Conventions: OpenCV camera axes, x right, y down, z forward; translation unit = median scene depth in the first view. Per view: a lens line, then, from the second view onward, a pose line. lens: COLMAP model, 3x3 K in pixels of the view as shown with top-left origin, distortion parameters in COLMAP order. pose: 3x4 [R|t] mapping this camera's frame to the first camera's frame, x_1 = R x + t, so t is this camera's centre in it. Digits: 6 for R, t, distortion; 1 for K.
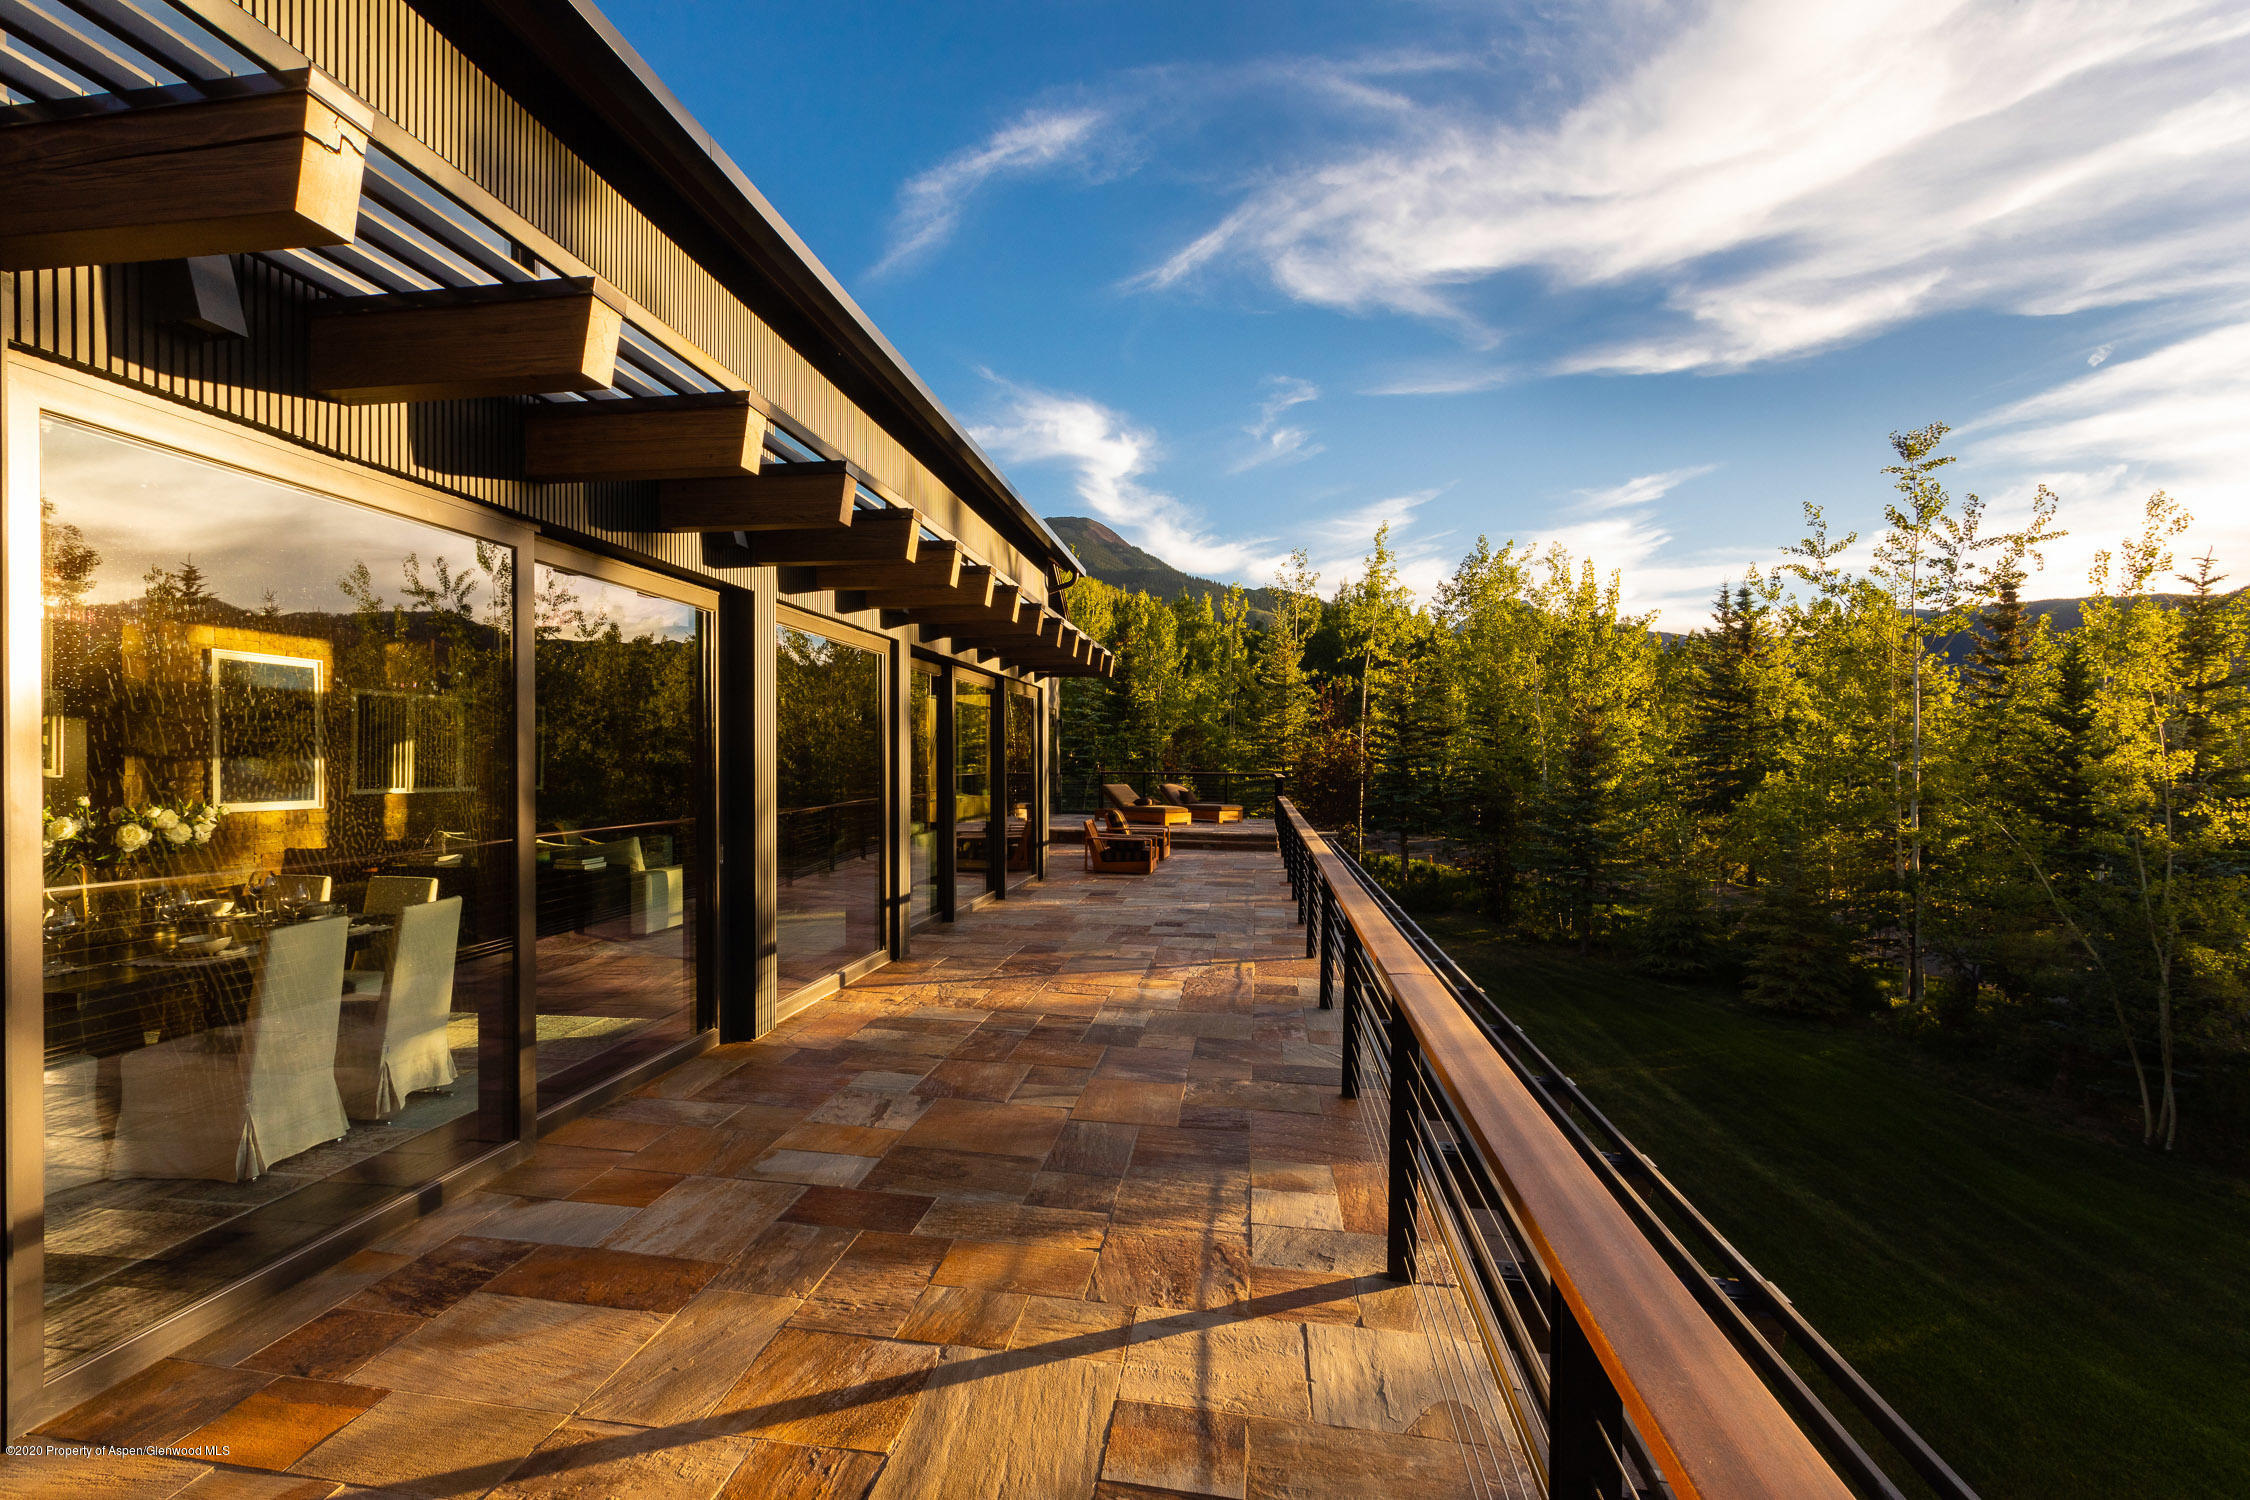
lens RADIAL K [[1090.4, 0, 1121.3], [0, 1090.4, 795.4], [0, 0, 1]] dist [0.024104, -0.000065]
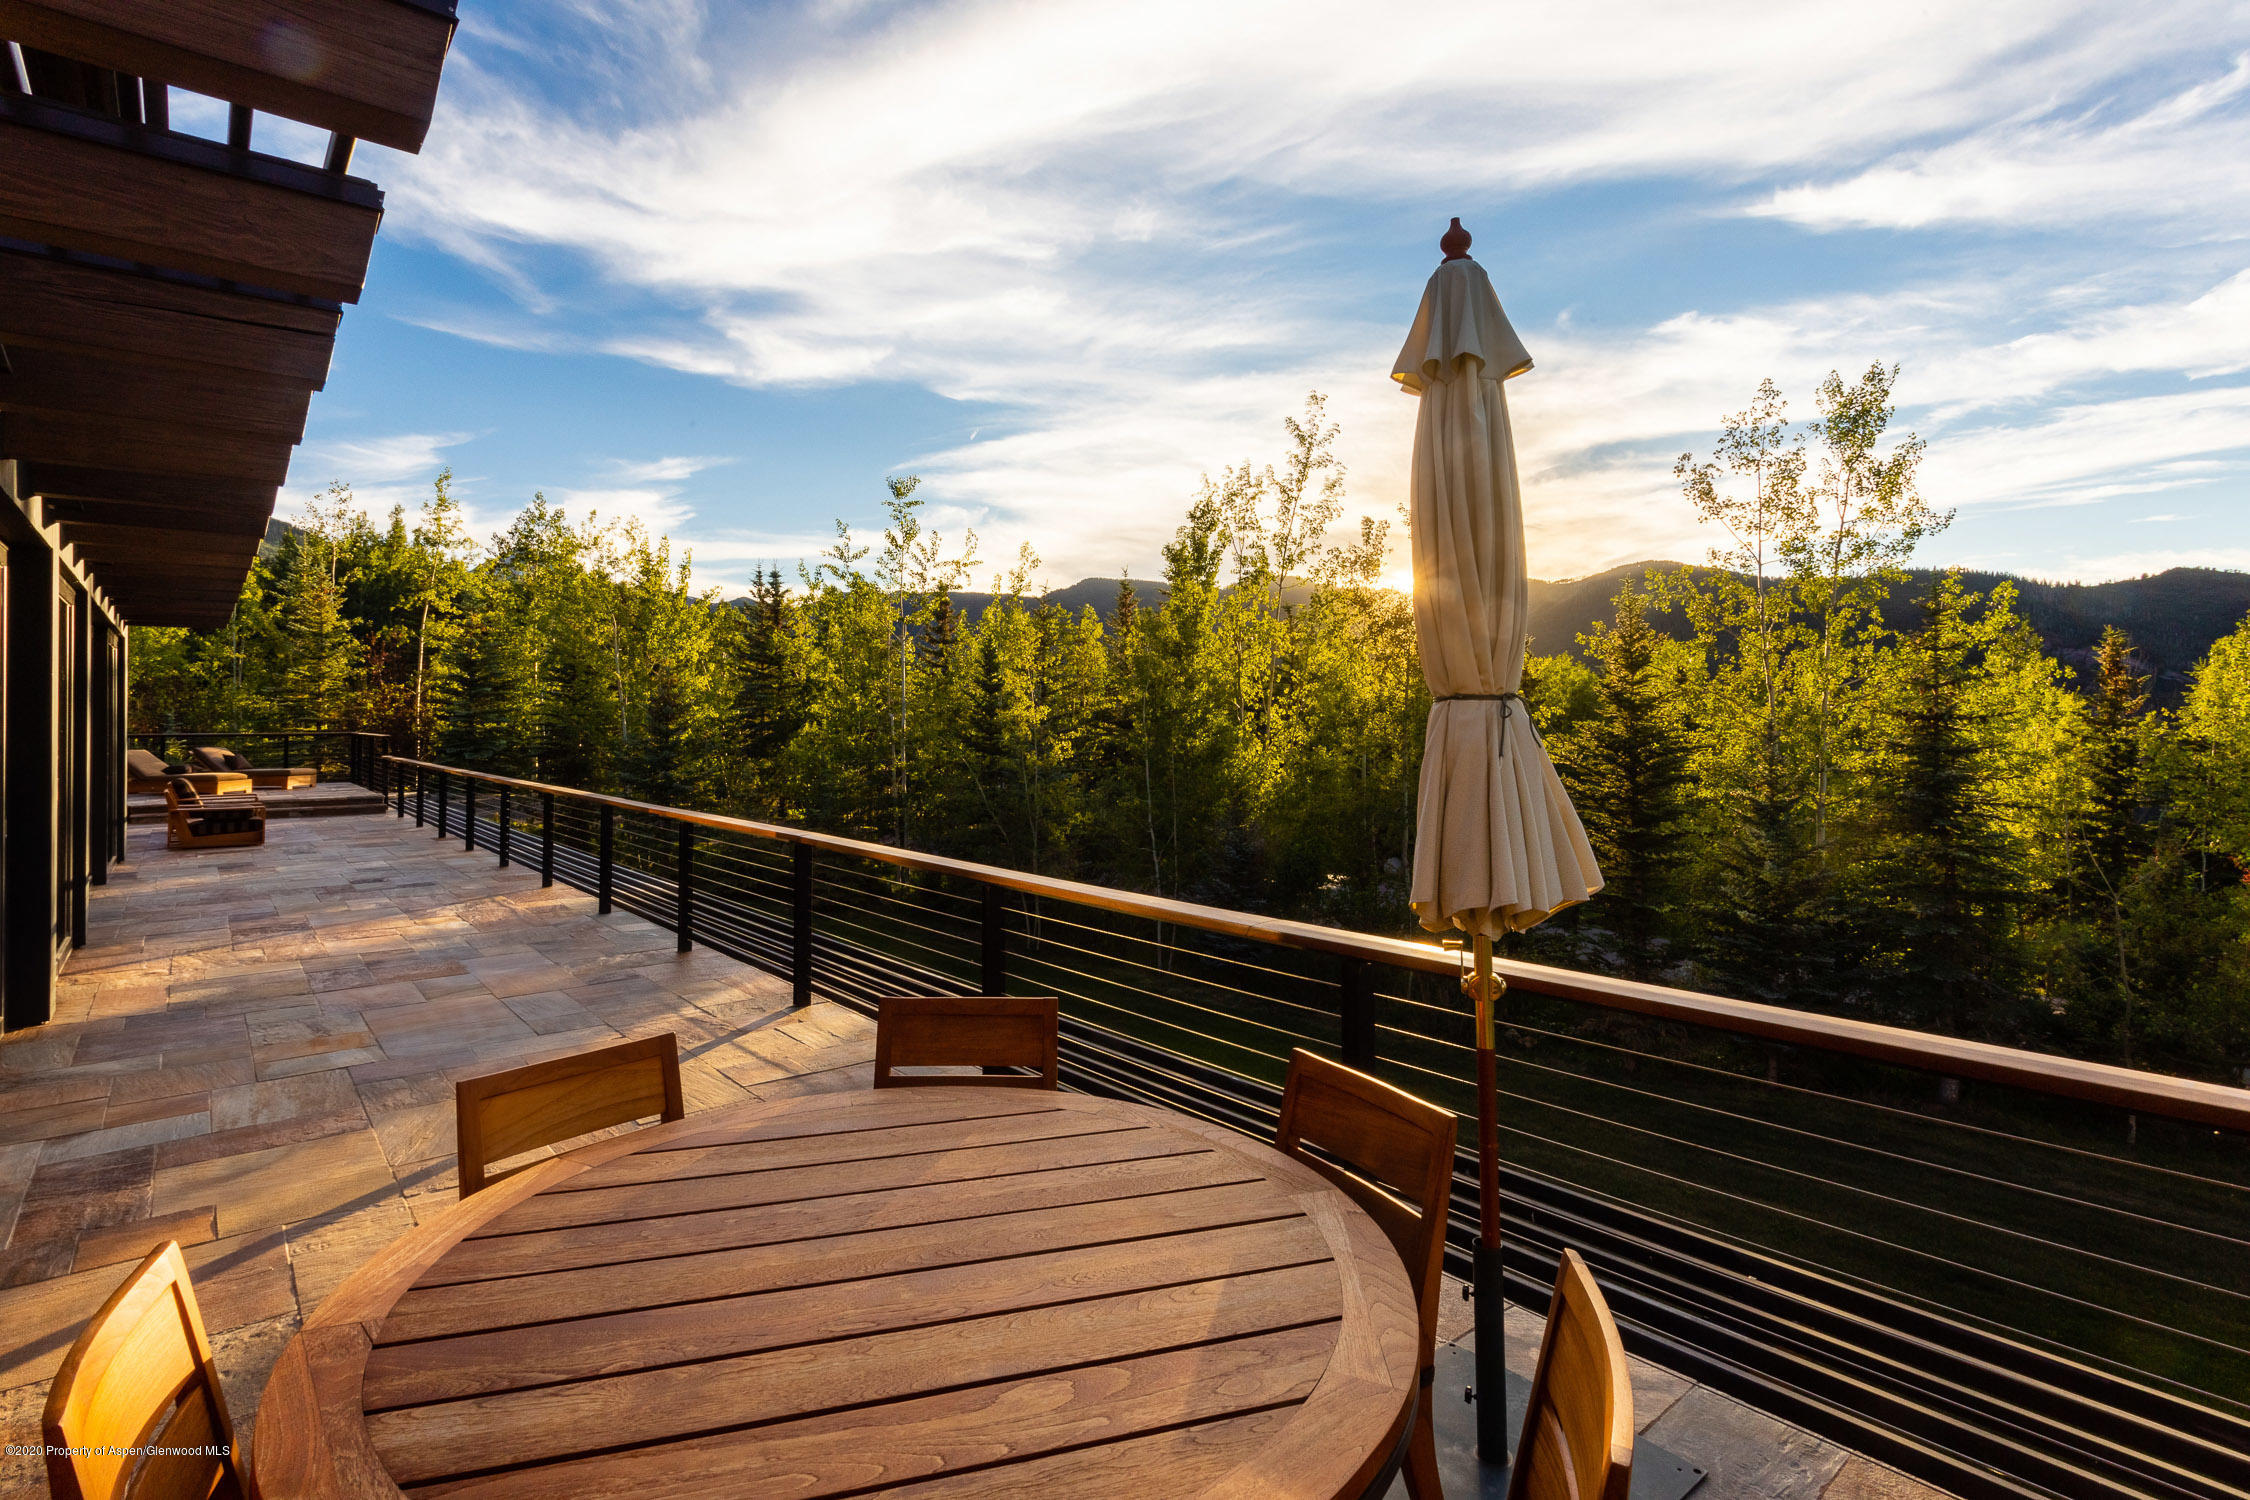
lens RADIAL K [[1090.4, 0, 1121.3], [0, 1090.4, 795.4], [0, 0, 1]] dist [0.024104, -0.000065]
pose [[0.652349, -0.067662, 0.754893, -0.122024], [0.036245, 0.997653, 0.058100, 0.002043], [-0.757052, -0.010540, 0.653270, -0.087634]]
